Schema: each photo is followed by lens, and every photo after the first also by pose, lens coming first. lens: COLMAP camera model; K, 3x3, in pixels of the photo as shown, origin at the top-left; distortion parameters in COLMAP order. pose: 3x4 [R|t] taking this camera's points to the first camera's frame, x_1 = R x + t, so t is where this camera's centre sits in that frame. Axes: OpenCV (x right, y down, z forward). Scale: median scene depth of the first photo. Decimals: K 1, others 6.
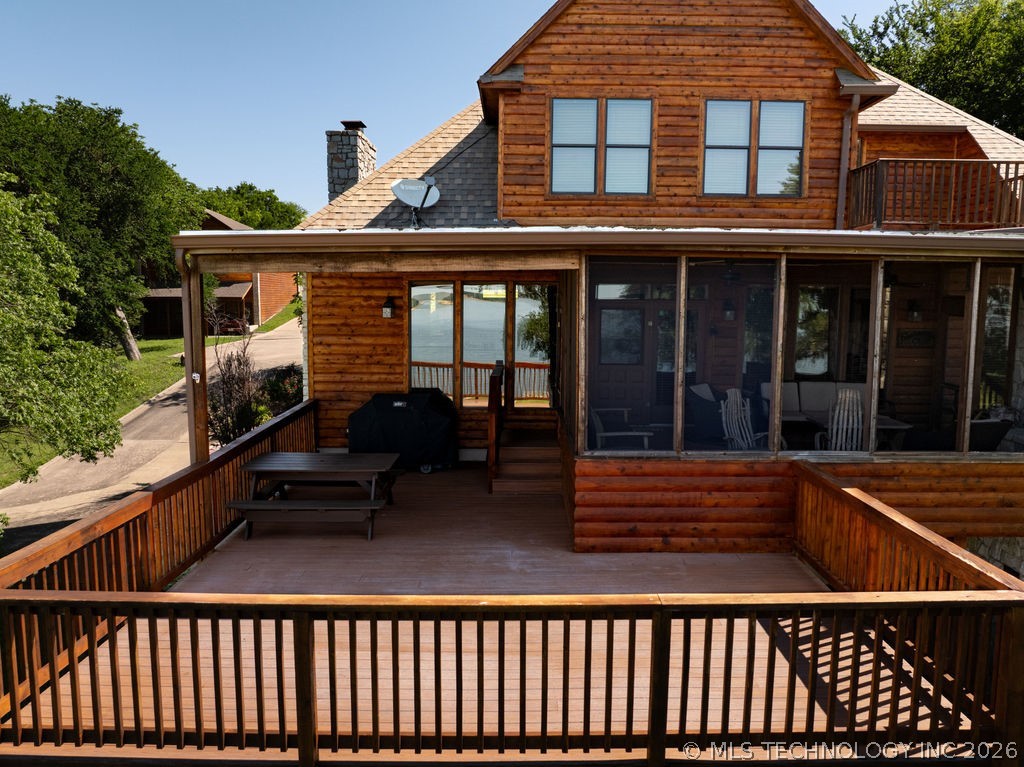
lens RADIAL K [[711.6, 0, 523.1], [0, 711.6, 381.8], [0, 0, 1]] dist [-0.022202, -0.004797]
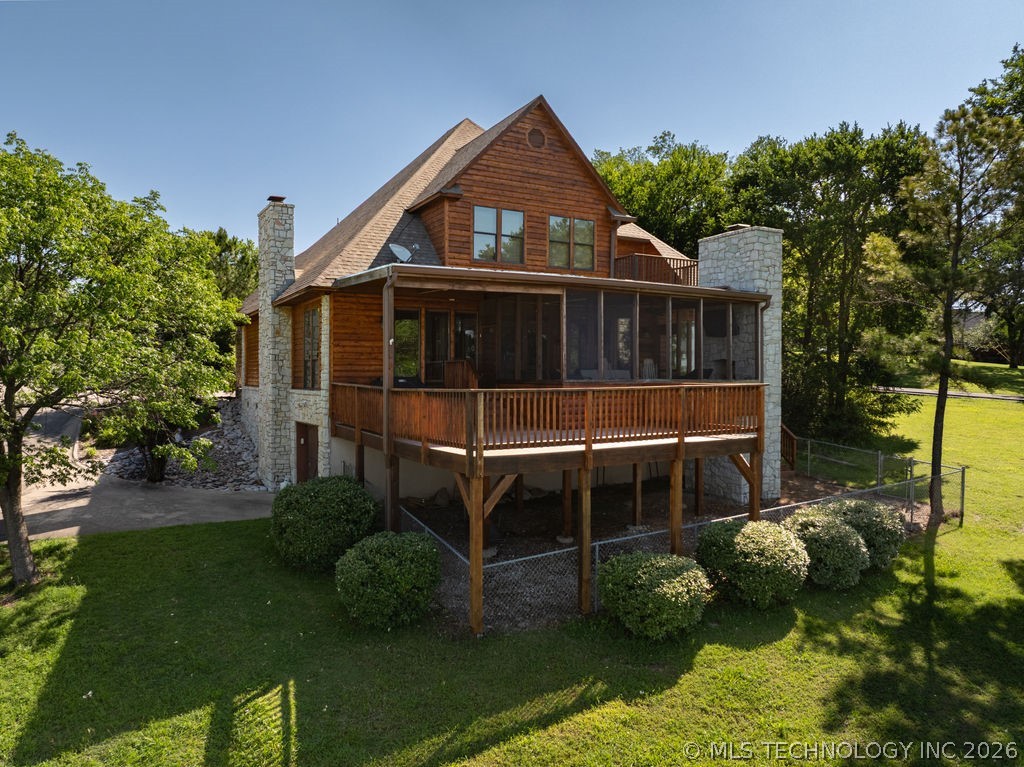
lens RADIAL K [[697.6, 0, 513.1], [0, 697.6, 397.6], [0, 0, 1]] dist [0.007968, 0.000584]
pose [[0.874179, -0.023098, 0.485054, -0.706156], [0.064022, 0.995631, -0.067970, 0.188605], [-0.481364, 0.090472, 0.871839, -0.486359]]
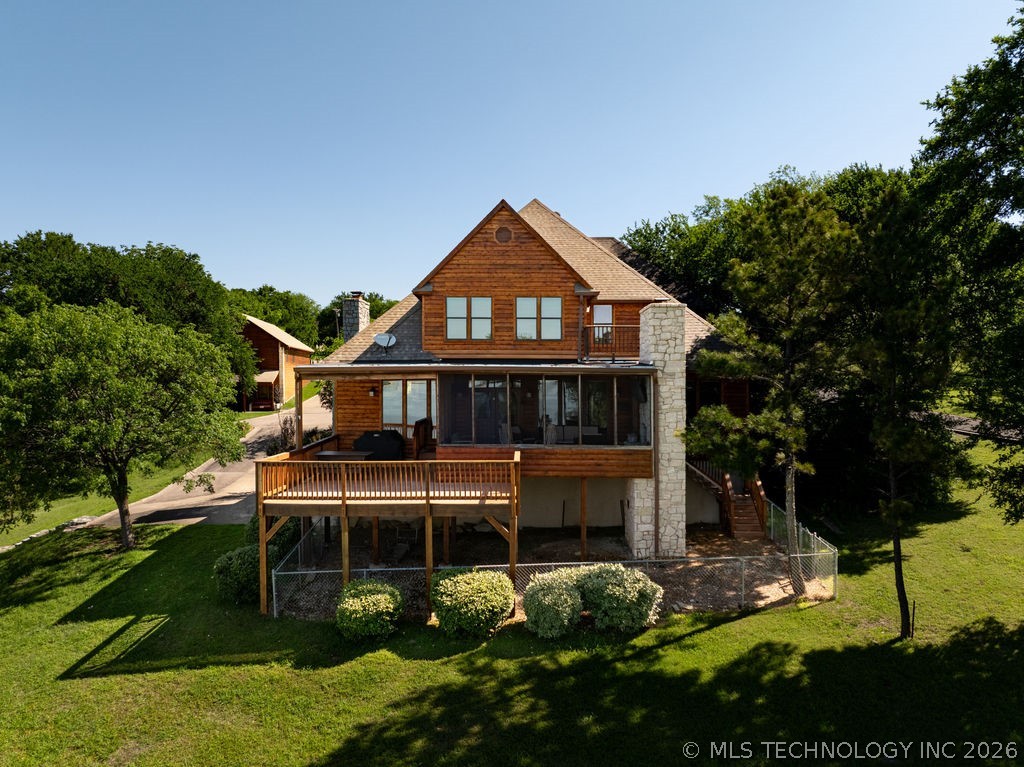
lens RADIAL K [[705.8, 0, 507.4], [0, 705.8, 434.7], [0, 0, 1]] dist [-0.007846, -0.001357]
pose [[0.999741, -0.000931, -0.022760, 0.278160], [0.000057, 0.999264, -0.038370, 0.111747], [0.022779, 0.038358, 0.999004, -1.161734]]
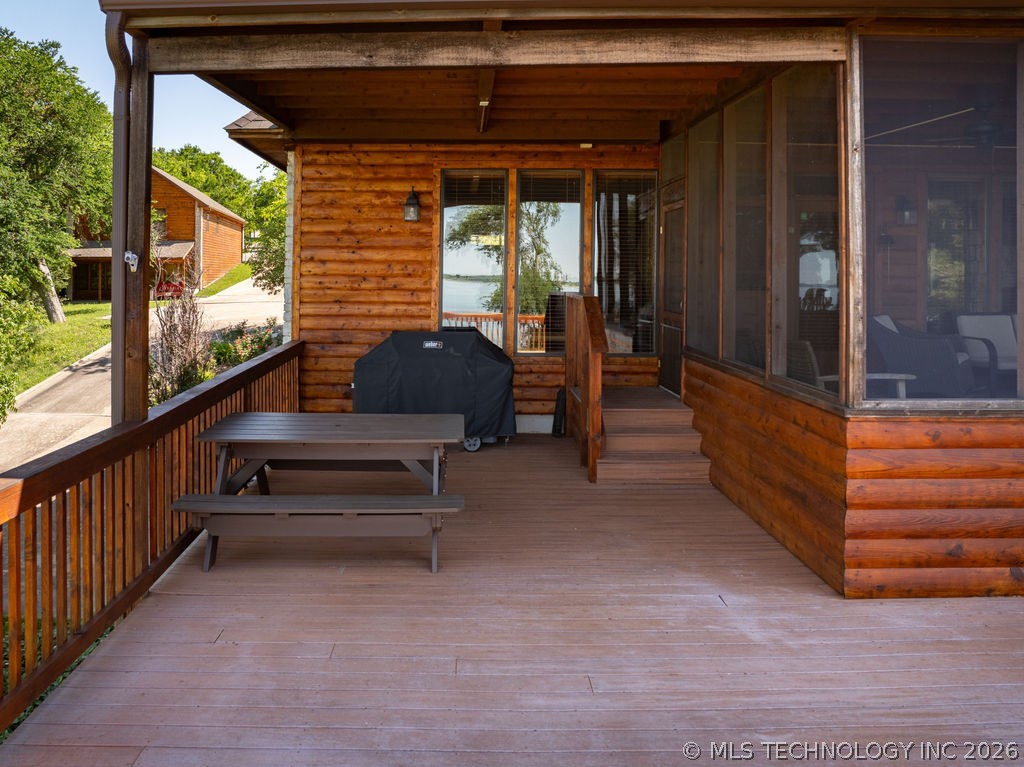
lens RADIAL K [[739.8, 0, 464.7], [0, 739.8, 275.9], [0, 0, 1]] dist [-0.023899, -0.001247]
pose [[0.999990, -0.000019, -0.004530, -0.137441], [-0.000504, 0.993316, -0.115422, 0.046072], [0.004502, 0.115423, 0.993306, 0.298843]]
